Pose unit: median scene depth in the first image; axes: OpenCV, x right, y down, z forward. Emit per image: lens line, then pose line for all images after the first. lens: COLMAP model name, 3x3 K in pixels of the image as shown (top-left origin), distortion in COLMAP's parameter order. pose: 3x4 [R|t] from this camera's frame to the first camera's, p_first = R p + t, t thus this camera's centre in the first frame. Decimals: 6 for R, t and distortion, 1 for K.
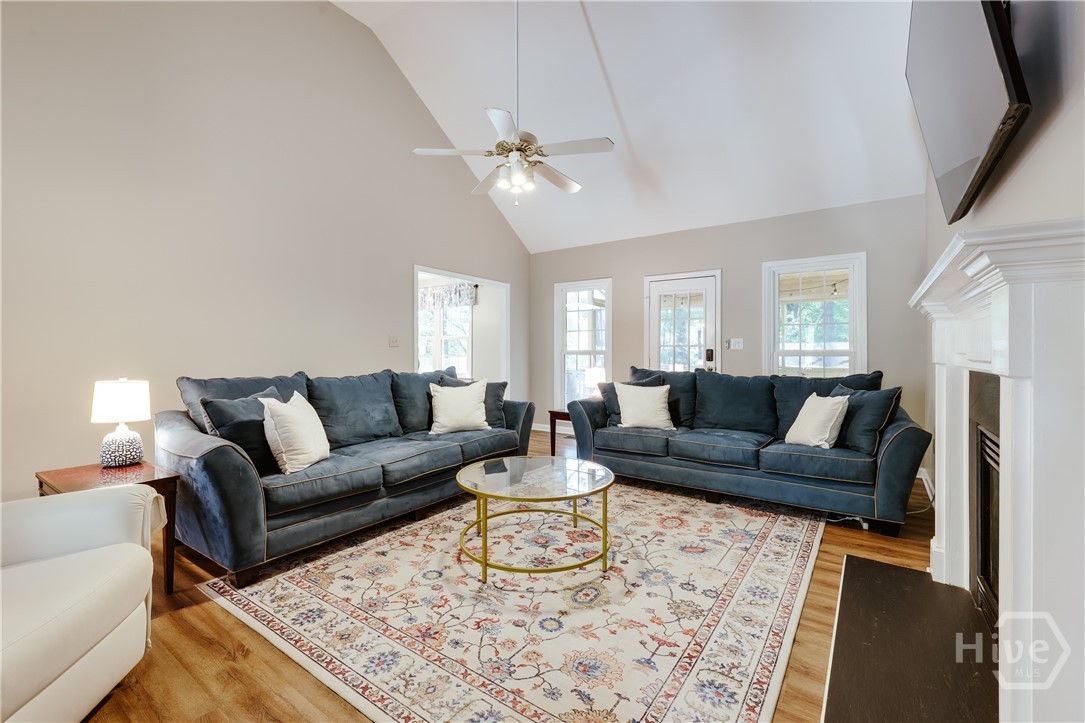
lens RADIAL K [[469.6, 0, 544.1], [0, 469.6, 350.2], [0, 0, 1]] dist [-0.000499, 0.000406]
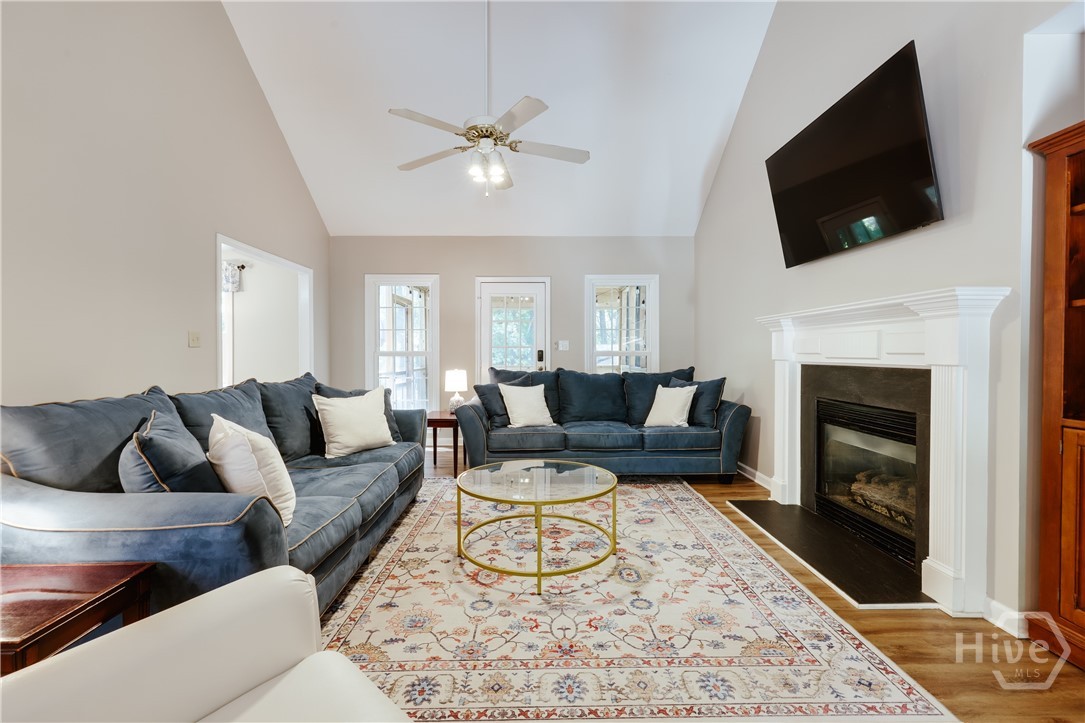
lens RADIAL K [[494.0, 0, 550.0], [0, 494.0, 357.7], [0, 0, 1]] dist [0.003076, 0.001509]
pose [[0.799188, -0.010157, 0.600995, -0.603338], [0.001057, 0.999879, 0.015494, -0.004858], [-0.601080, -0.011747, 0.799103, 0.153552]]
